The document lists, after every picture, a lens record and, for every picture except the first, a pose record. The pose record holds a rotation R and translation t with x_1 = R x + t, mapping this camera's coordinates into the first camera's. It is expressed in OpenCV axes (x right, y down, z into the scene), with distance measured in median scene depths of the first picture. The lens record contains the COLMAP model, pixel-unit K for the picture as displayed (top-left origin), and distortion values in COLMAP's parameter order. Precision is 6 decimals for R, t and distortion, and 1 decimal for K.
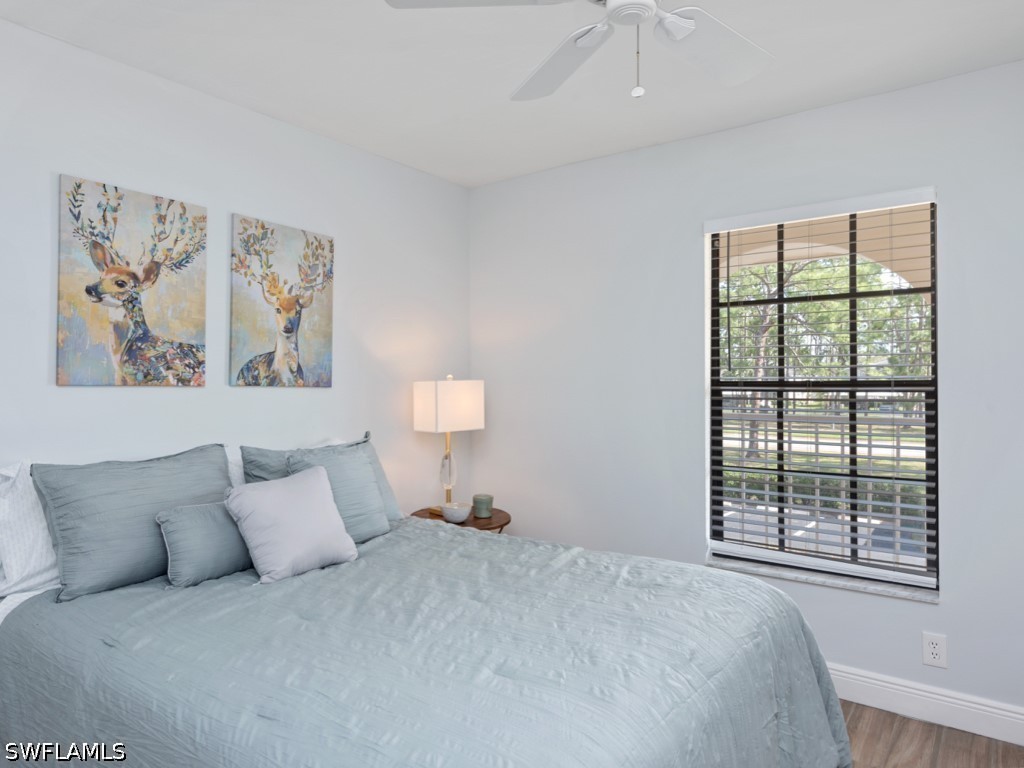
lens RADIAL K [[743.3, 0, 512.5], [0, 743.3, 385.4], [0, 0, 1]] dist [-0.002471, -0.000268]
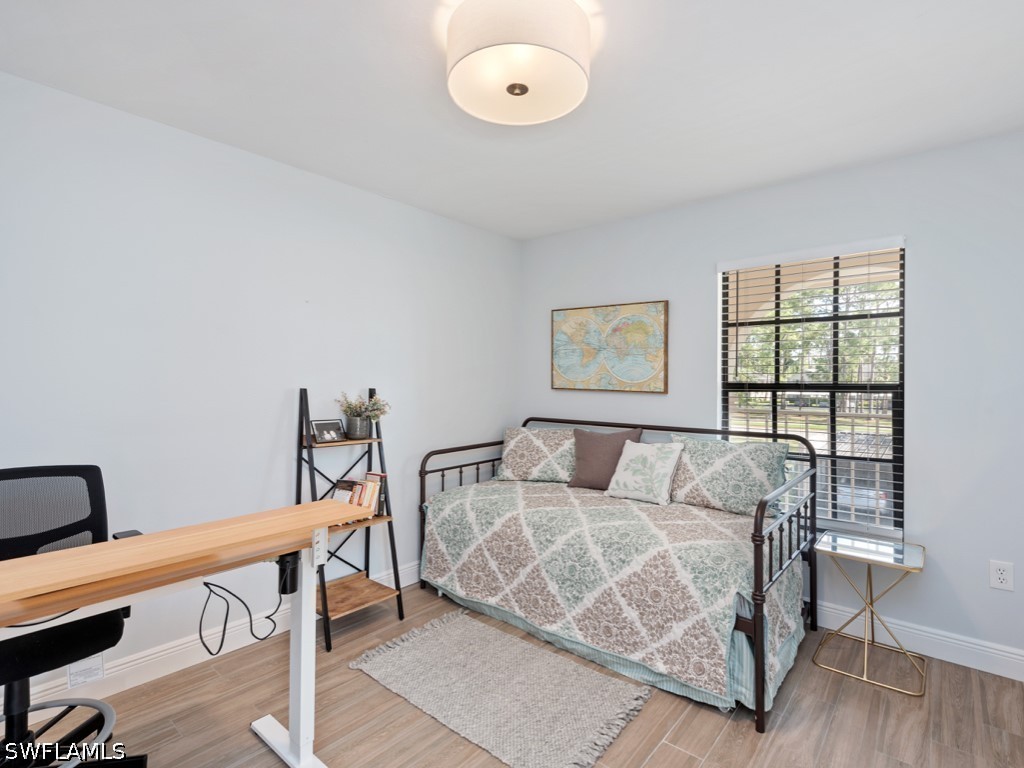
lens RADIAL K [[509.6, 0, 509.9], [0, 509.6, 381.6], [0, 0, 1]] dist [0.003394, 0.000164]
pose [[0.999963, 0.008599, -0.000459, -0.117669], [-0.008602, 0.999945, -0.005969, -0.000278], [0.000408, 0.005973, 0.999982, 0.103586]]
